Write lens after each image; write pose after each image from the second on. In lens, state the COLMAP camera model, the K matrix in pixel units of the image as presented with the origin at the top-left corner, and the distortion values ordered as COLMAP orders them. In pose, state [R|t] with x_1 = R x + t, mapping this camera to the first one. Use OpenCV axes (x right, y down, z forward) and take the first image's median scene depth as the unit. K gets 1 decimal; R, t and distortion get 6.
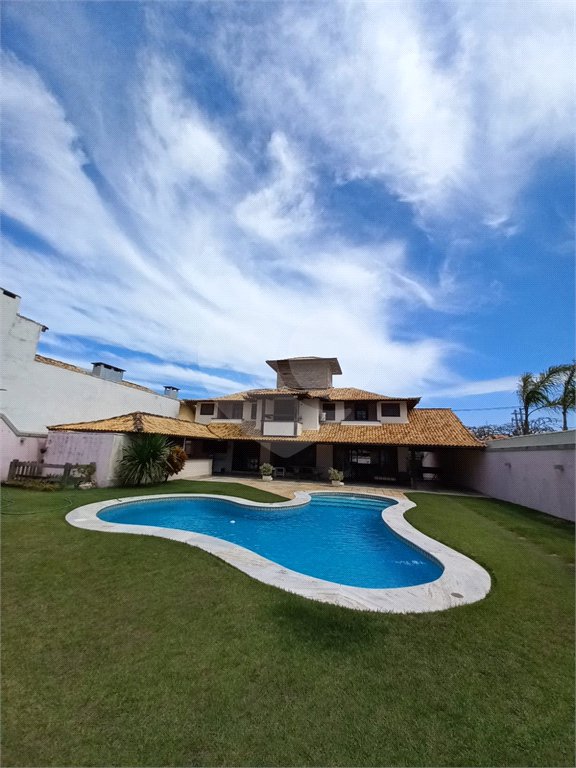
lens RADIAL K [[296.1, 0, 277.3], [0, 296.1, 379.5], [0, 0, 1]] dist [0.005296, -0.008808]
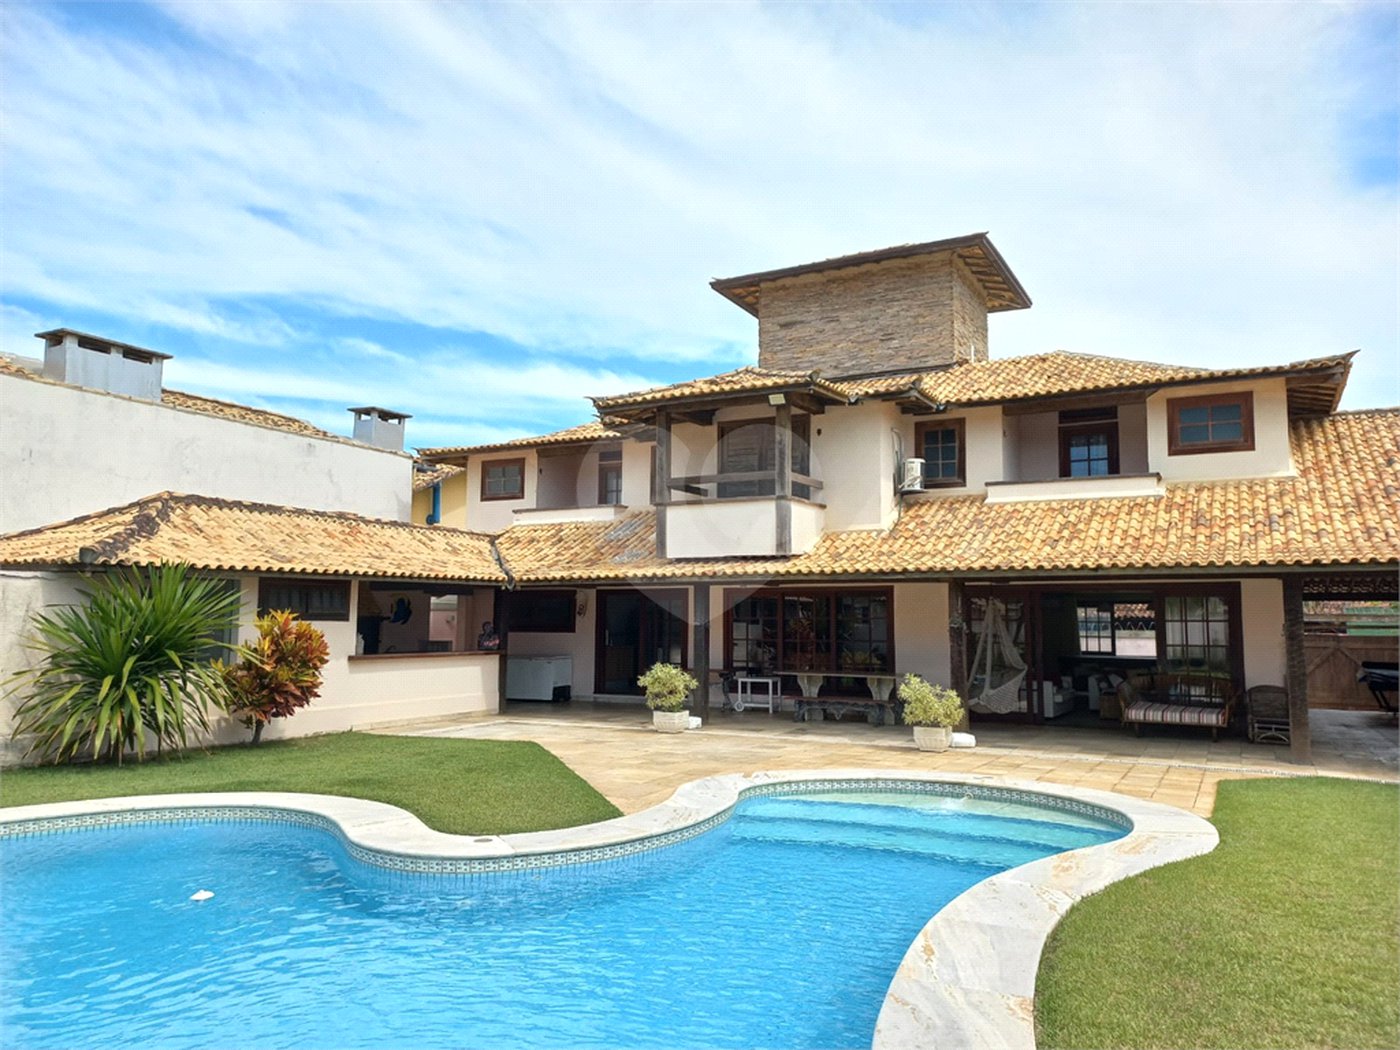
lens RADIAL K [[997.3, 0, 691.6], [0, 997.3, 535.1], [0, 0, 1]] dist [0.031436, -0.004609]
pose [[0.975095, -0.053993, -0.215116, 0.232882], [0.084731, 0.987033, 0.136335, 0.073383], [0.204965, -0.151167, 0.967025, 0.240572]]
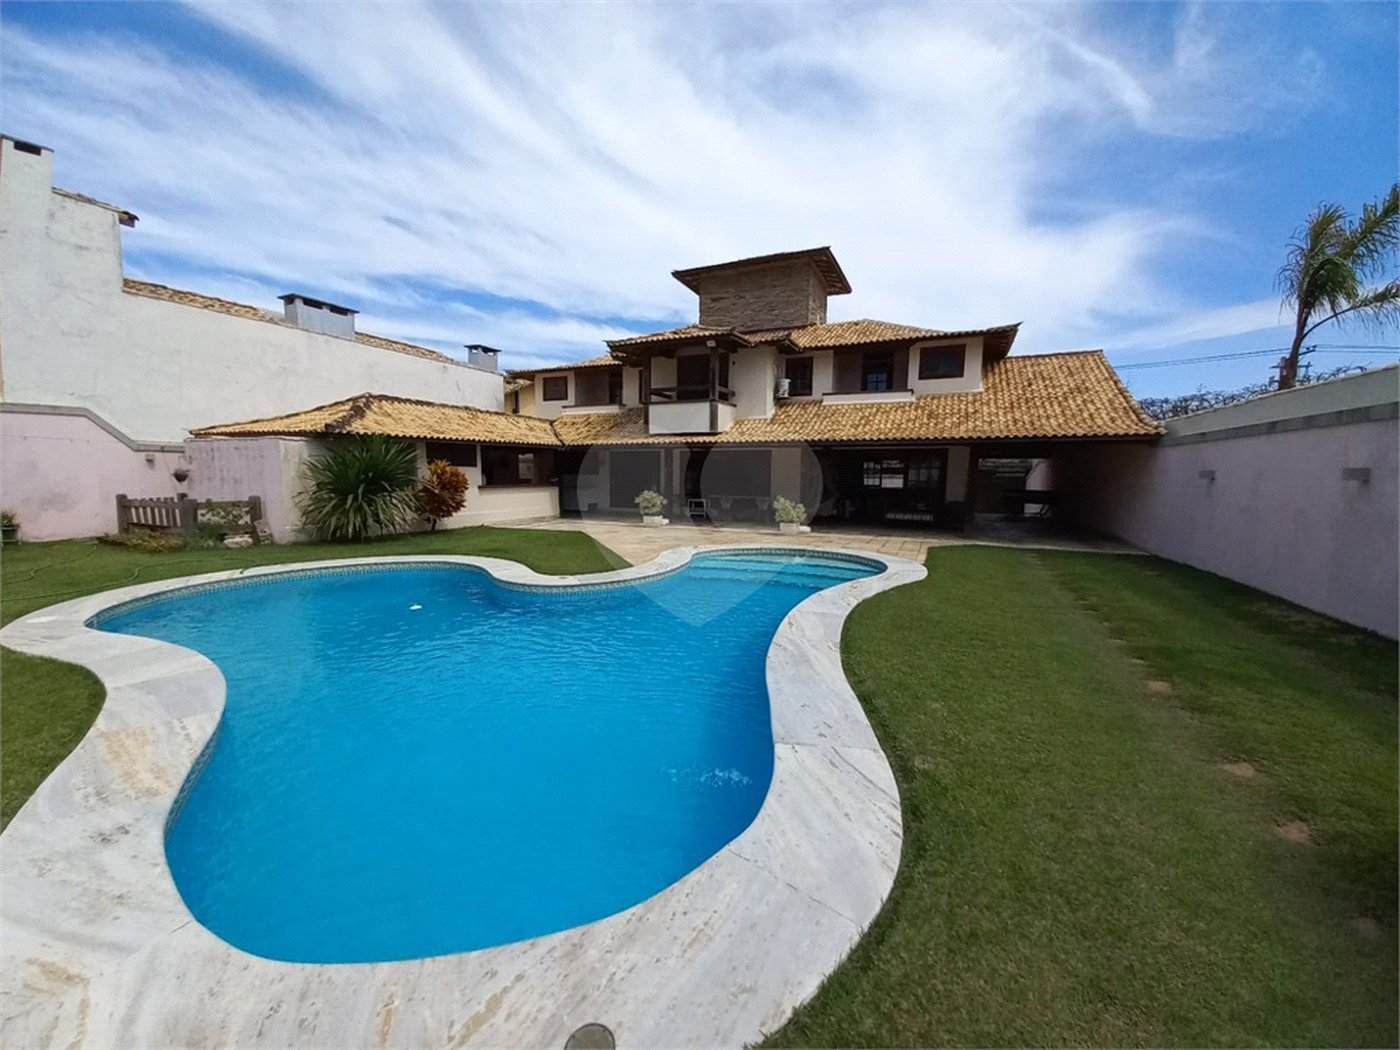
lens RADIAL K [[539.7, 0, 690.0], [0, 539.7, 536.1], [0, 0, 1]] dist [0.005296, -0.008808]
pose [[0.987210, -0.013073, -0.158886, 0.217813], [0.067105, 0.938116, 0.339757, 0.075085], [0.144612, -0.346073, 0.926996, 0.219520]]
